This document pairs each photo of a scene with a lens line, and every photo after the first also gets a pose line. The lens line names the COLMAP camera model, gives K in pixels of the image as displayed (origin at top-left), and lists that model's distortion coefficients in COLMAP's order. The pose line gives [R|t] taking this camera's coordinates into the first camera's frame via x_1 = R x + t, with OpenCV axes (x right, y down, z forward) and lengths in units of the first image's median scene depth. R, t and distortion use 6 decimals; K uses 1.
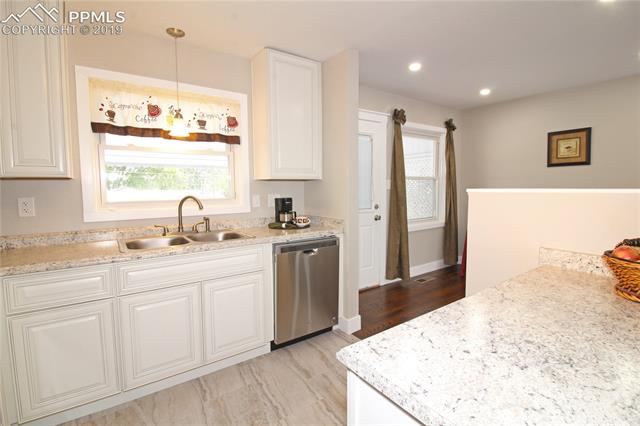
lens RADIAL K [[303.0, 0, 344.5], [0, 303.0, 207.0], [0, 0, 1]] dist [-0.016286, -0.002105]
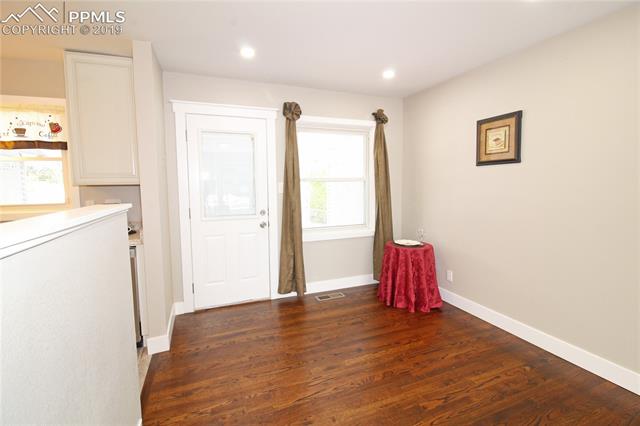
lens RADIAL K [[303.0, 0, 336.3], [0, 303.0, 207.5], [0, 0, 1]] dist [-0.016286, -0.002105]
pose [[0.970504, 0.022041, -0.240075, 0.525447], [-0.018986, 0.999707, 0.015034, -0.033025], [0.240336, -0.010033, 0.970638, 0.172844]]
